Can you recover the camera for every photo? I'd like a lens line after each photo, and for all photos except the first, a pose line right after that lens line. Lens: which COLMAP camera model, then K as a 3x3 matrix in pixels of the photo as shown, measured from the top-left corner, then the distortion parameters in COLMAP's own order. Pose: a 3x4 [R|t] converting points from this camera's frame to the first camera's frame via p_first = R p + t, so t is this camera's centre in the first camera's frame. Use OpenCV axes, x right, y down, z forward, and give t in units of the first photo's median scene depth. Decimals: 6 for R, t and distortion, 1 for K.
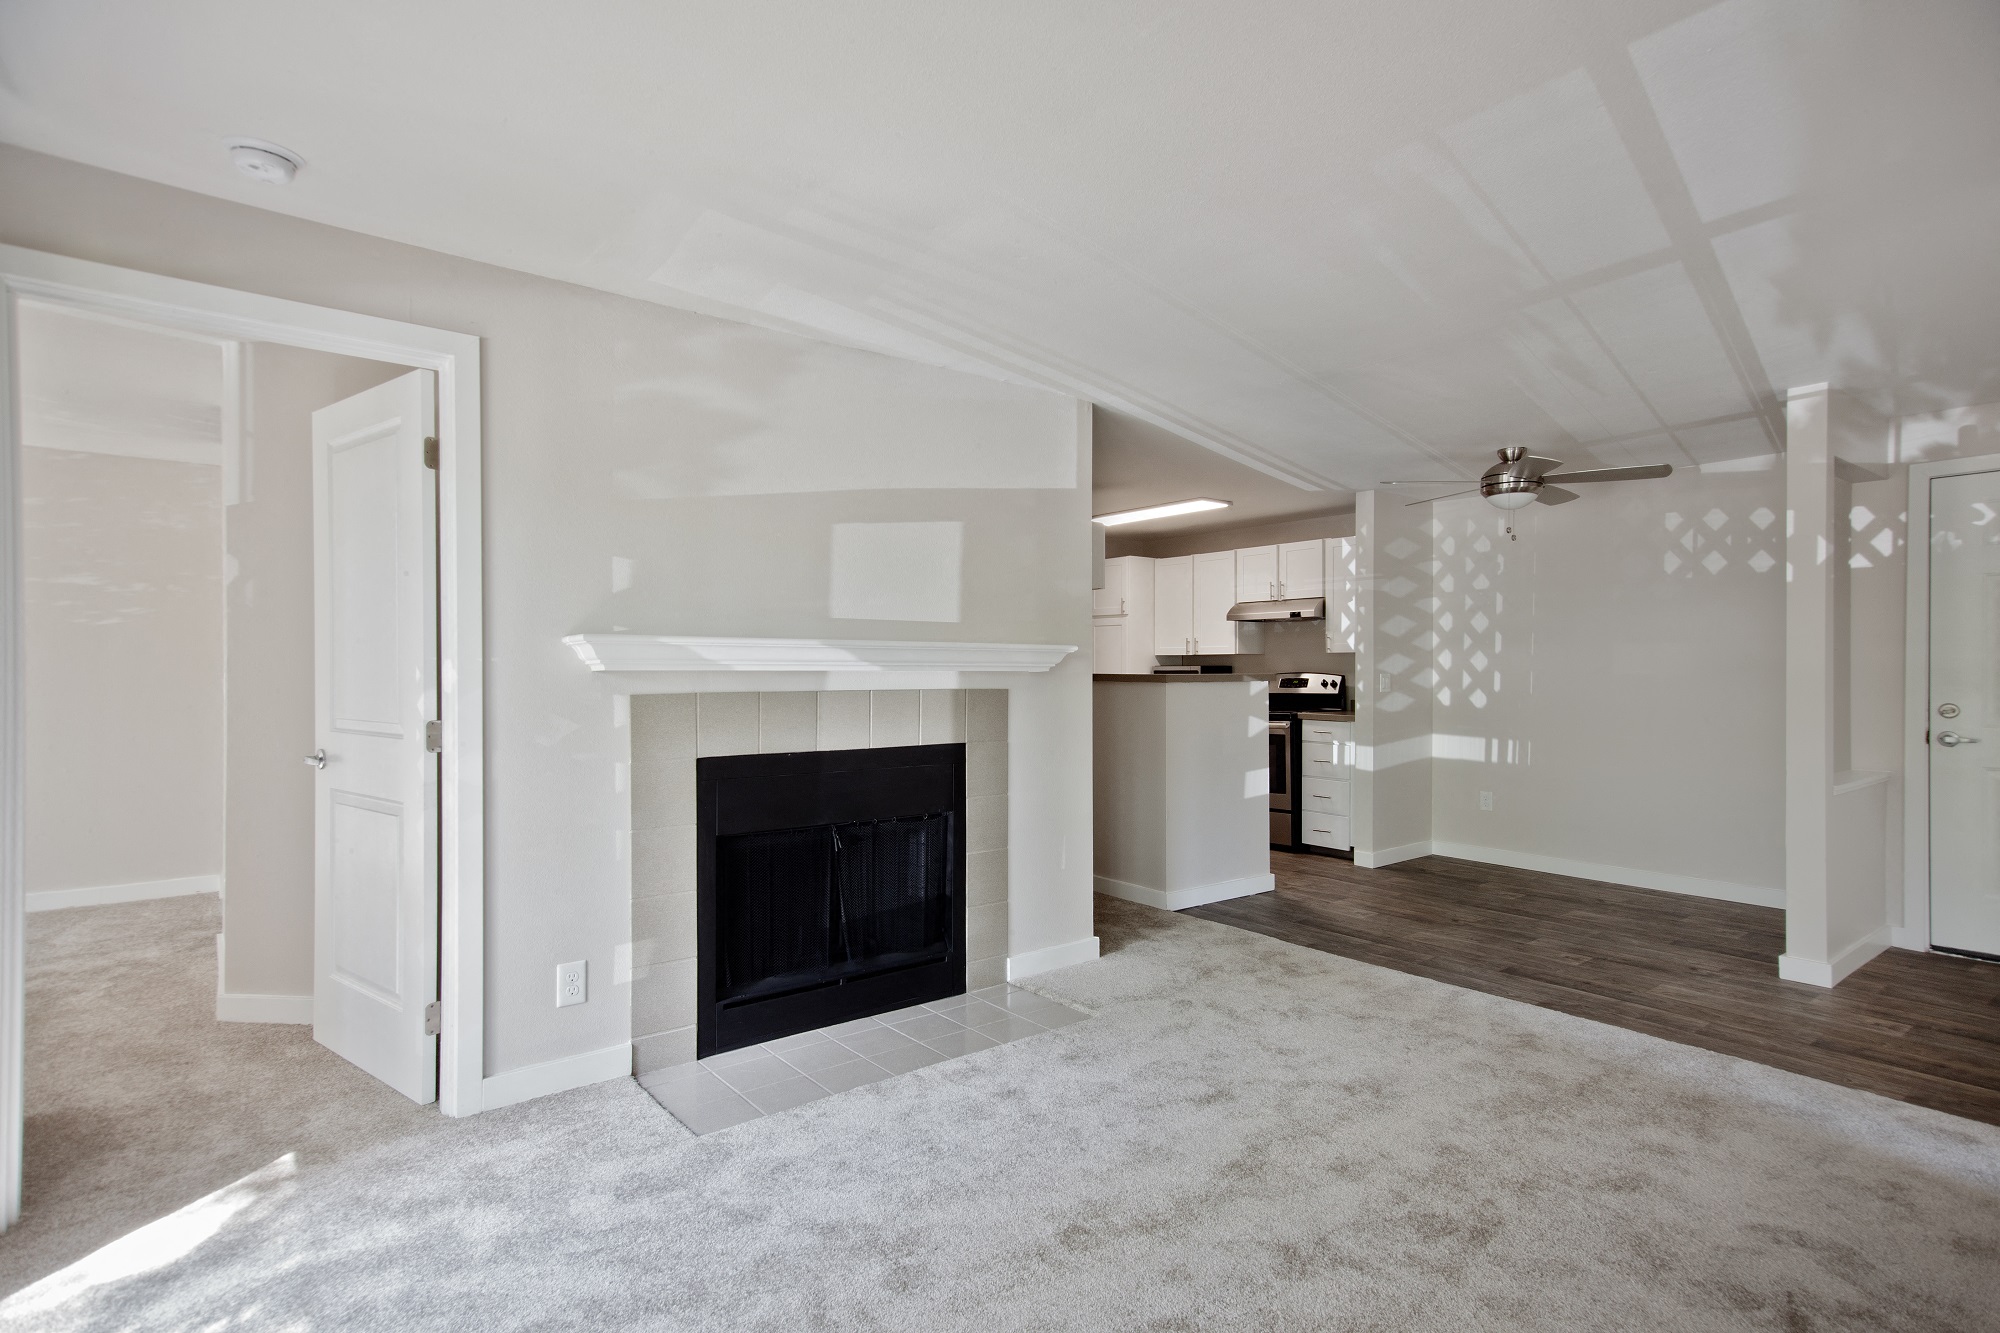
lens RADIAL K [[986.2, 0, 1013.7], [0, 986.2, 677.4], [0, 0, 1]] dist [0.028762, 0.000707]
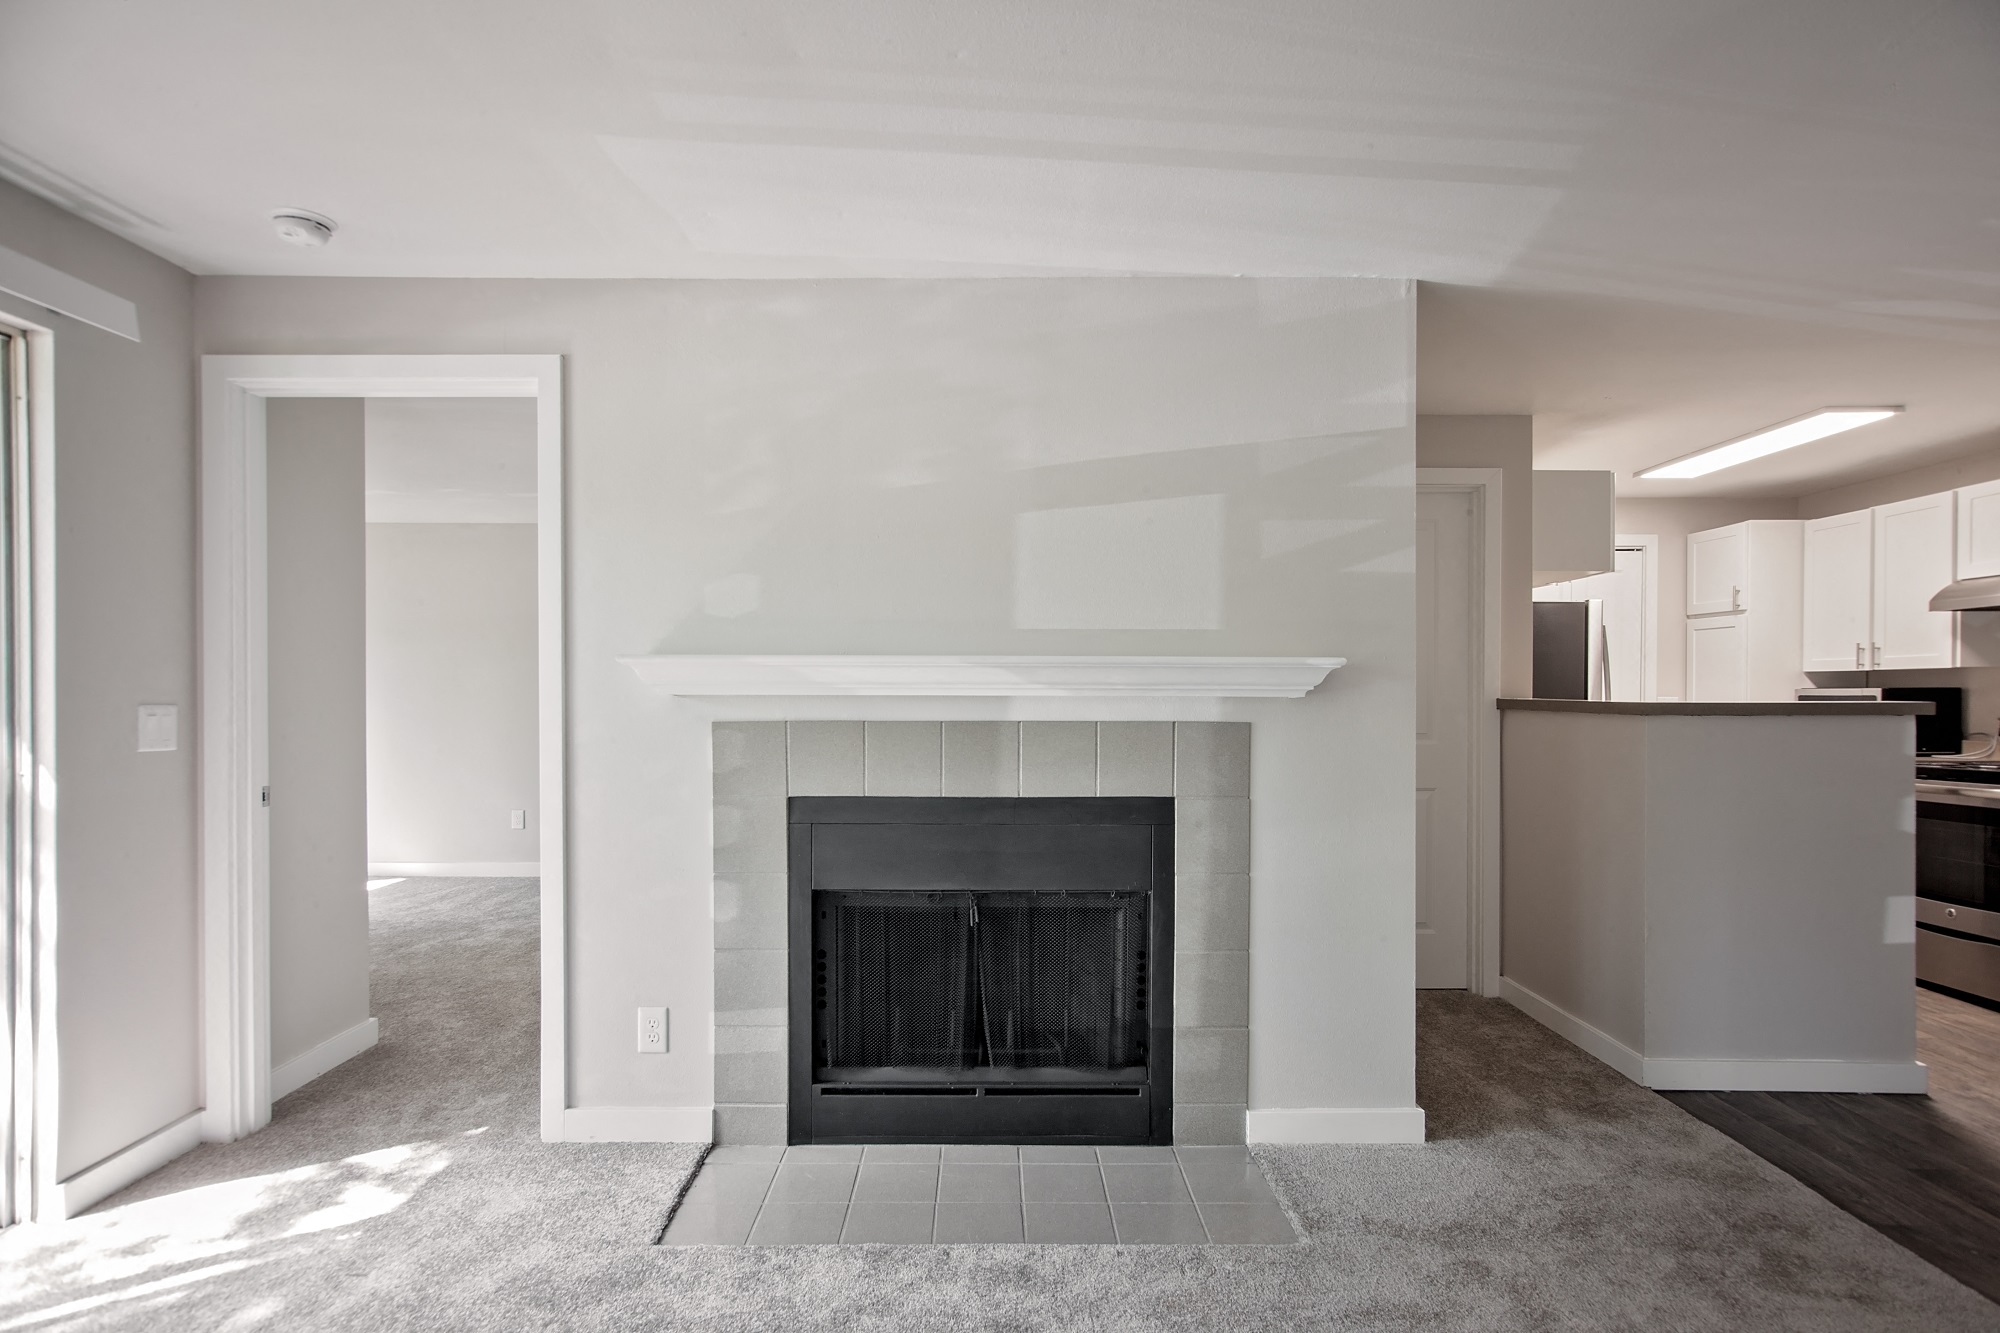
lens RADIAL K [[1014.7, 0, 995.4], [0, 1014.7, 708.4], [0, 0, 1]] dist [-0.005019, 0.011316]
pose [[0.784834, 0.006454, -0.619673, 0.304387], [-0.003832, 0.999977, 0.005561, -0.000983], [0.619694, -0.001990, 0.784841, 0.345664]]
